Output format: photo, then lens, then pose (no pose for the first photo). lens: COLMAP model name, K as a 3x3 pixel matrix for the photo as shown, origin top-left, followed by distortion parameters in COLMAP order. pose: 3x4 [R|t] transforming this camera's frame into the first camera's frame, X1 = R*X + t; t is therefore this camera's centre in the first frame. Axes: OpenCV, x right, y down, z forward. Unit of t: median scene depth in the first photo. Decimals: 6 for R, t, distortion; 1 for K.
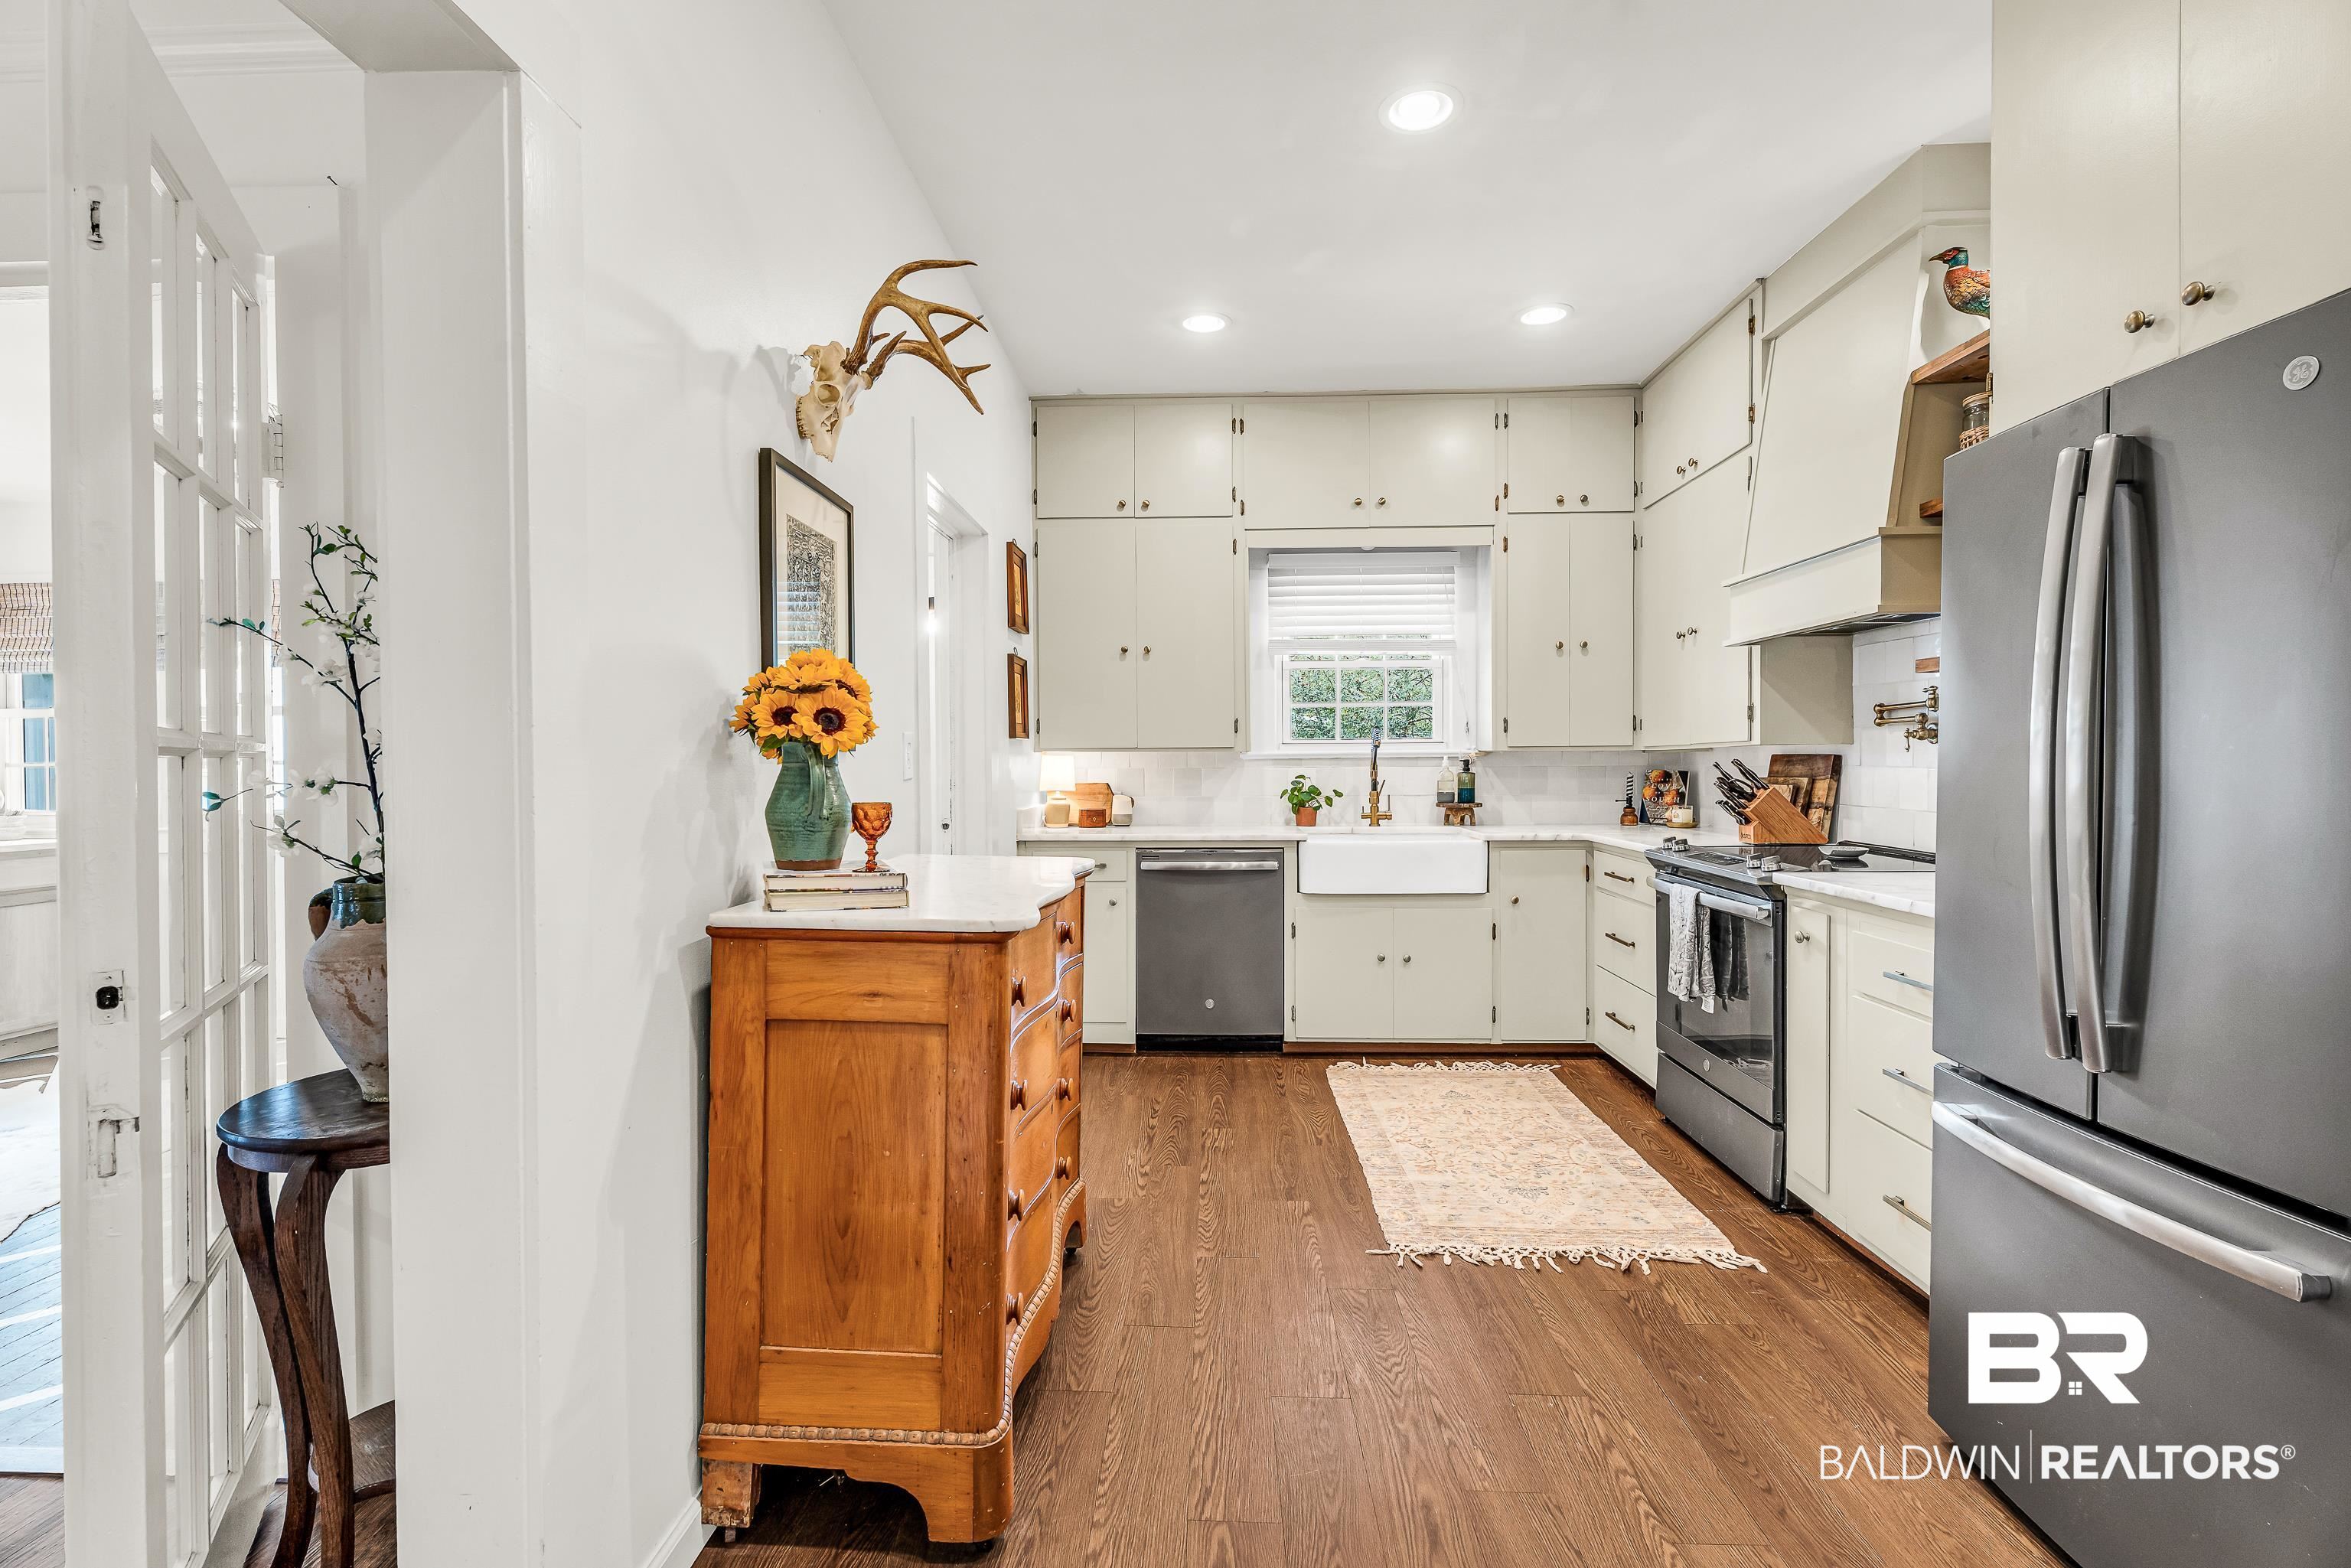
lens RADIAL K [[1042.9, 0, 1270.0], [0, 1042.9, 790.6], [0, 0, 1]] dist [0.000140, 0.000359]
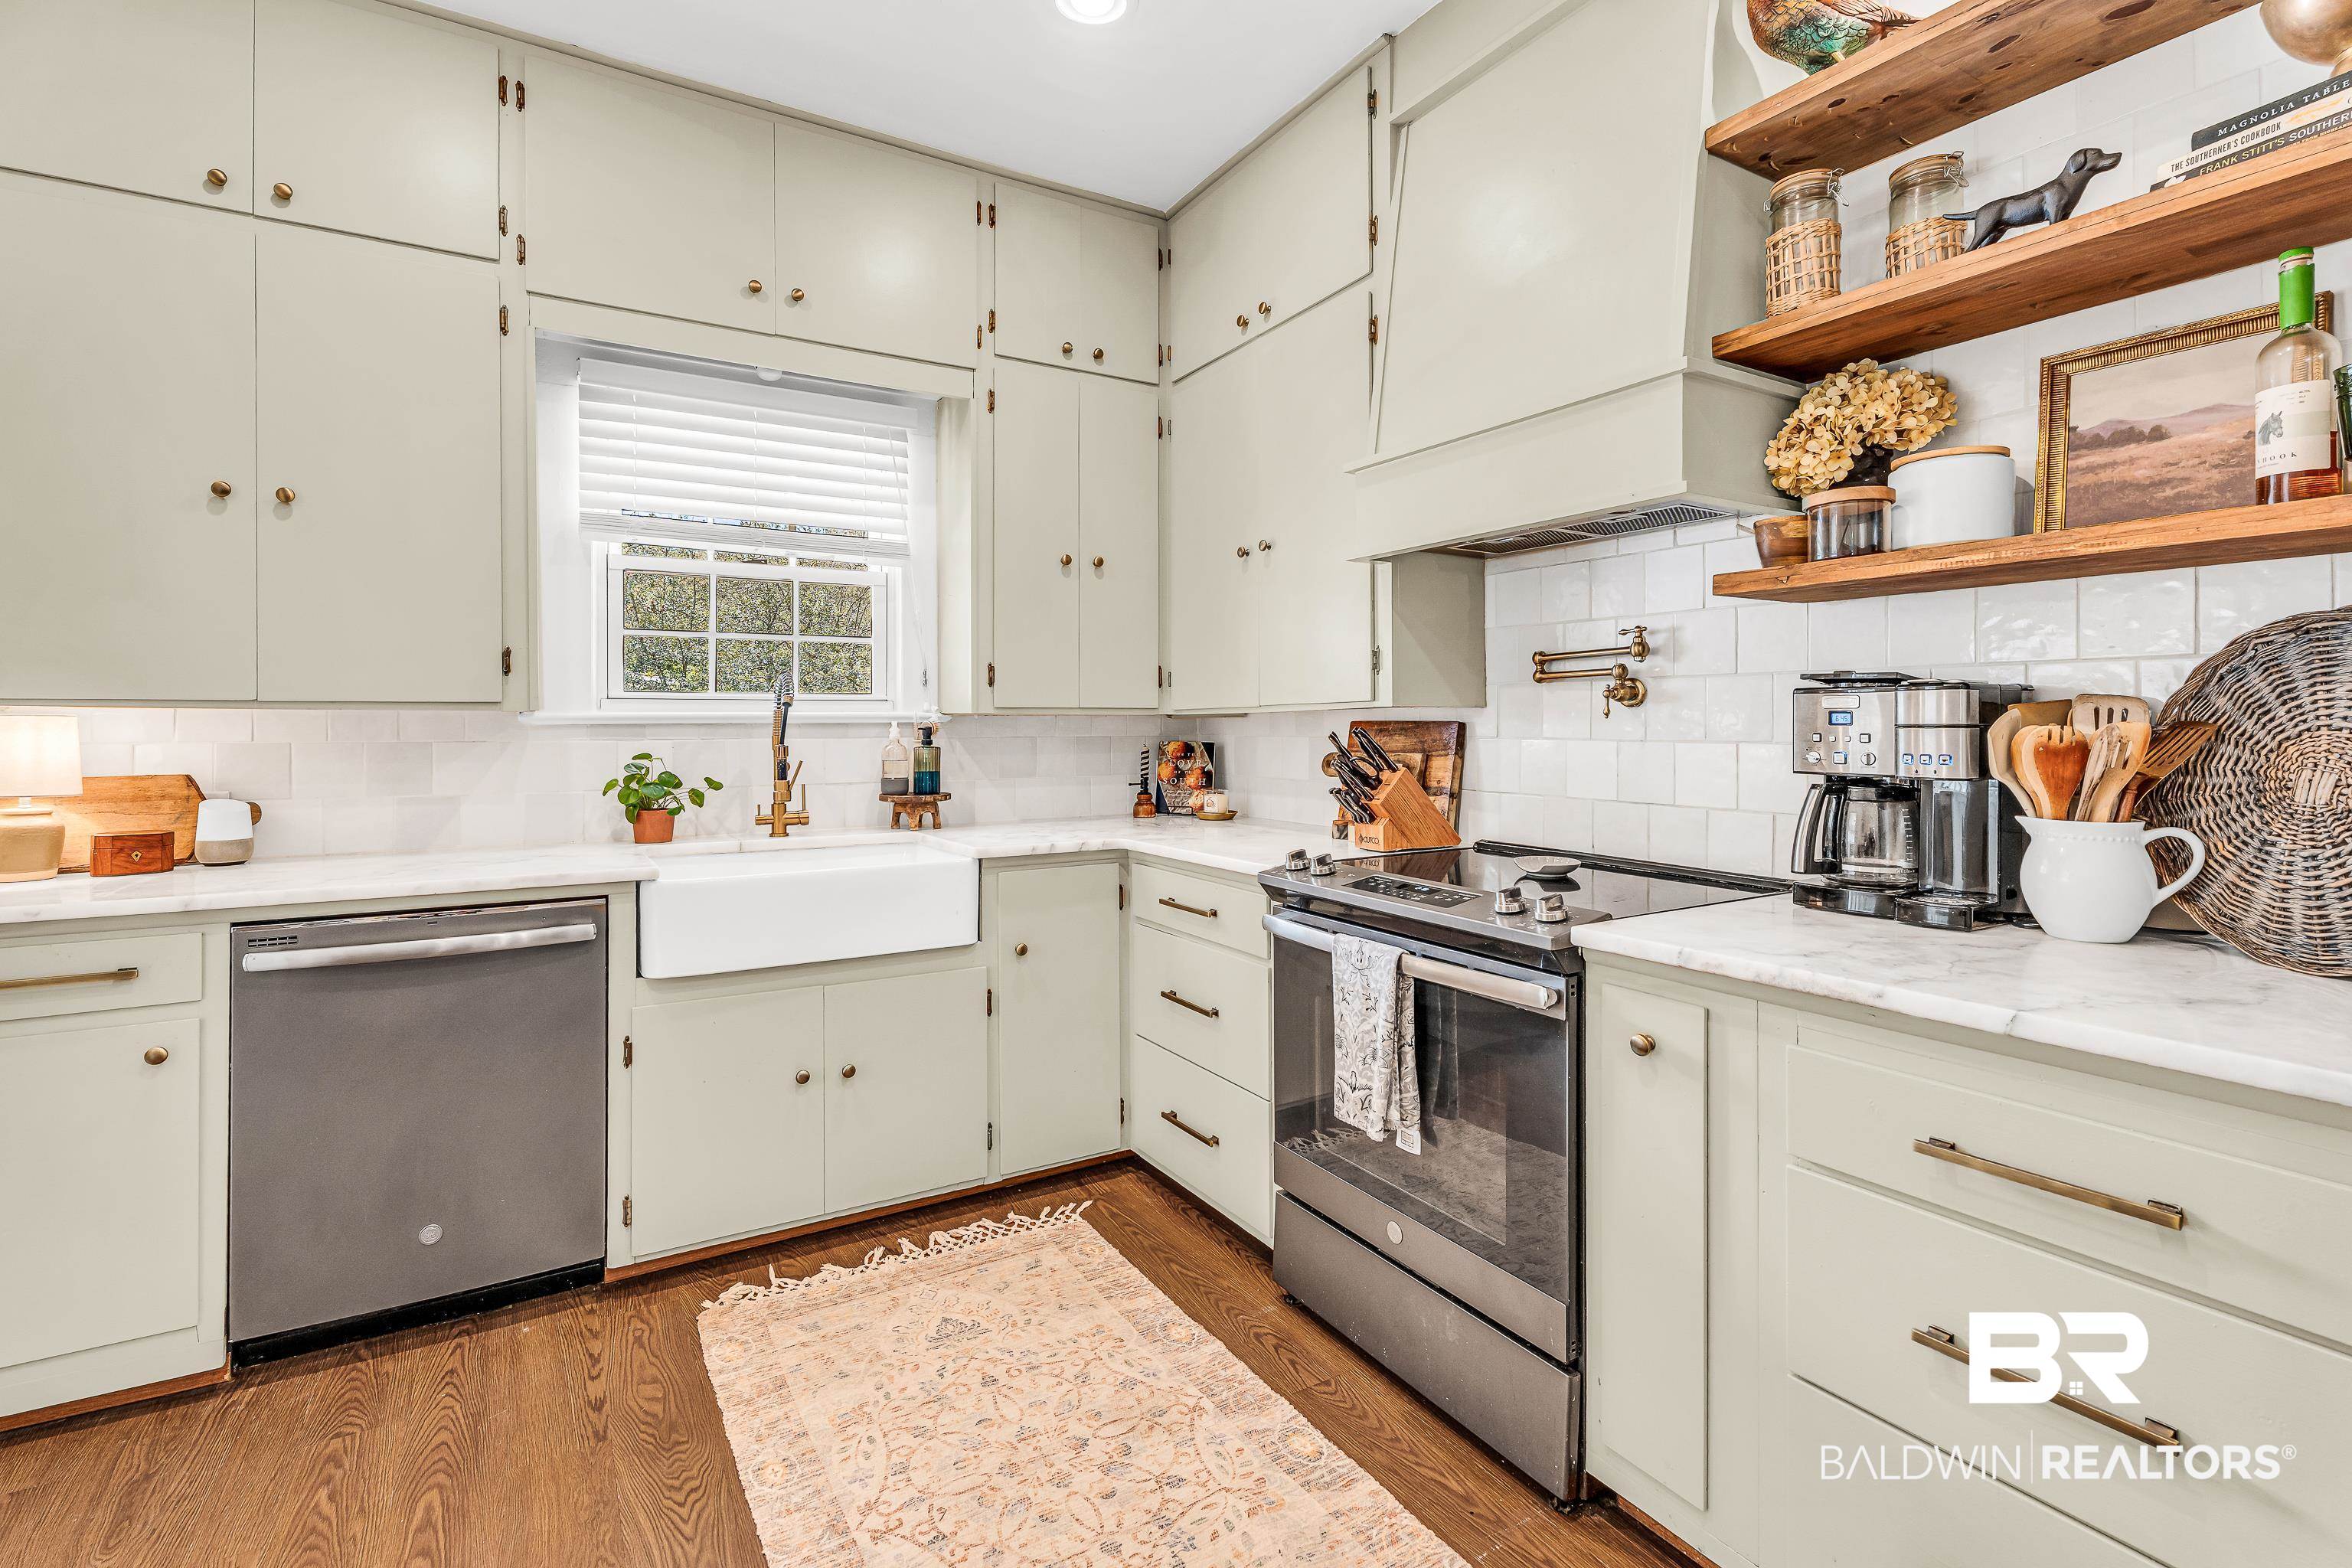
lens RADIAL K [[1020.3, 0, 1150.7], [0, 1020.3, 726.5], [0, 0, 1]] dist [-0.008722, 0.009296]
pose [[0.879609, 0.003354, 0.475686, 0.010599], [0.011003, 0.999564, -0.027394, -0.013942], [-0.475570, 0.029330, 0.879189, 0.469528]]
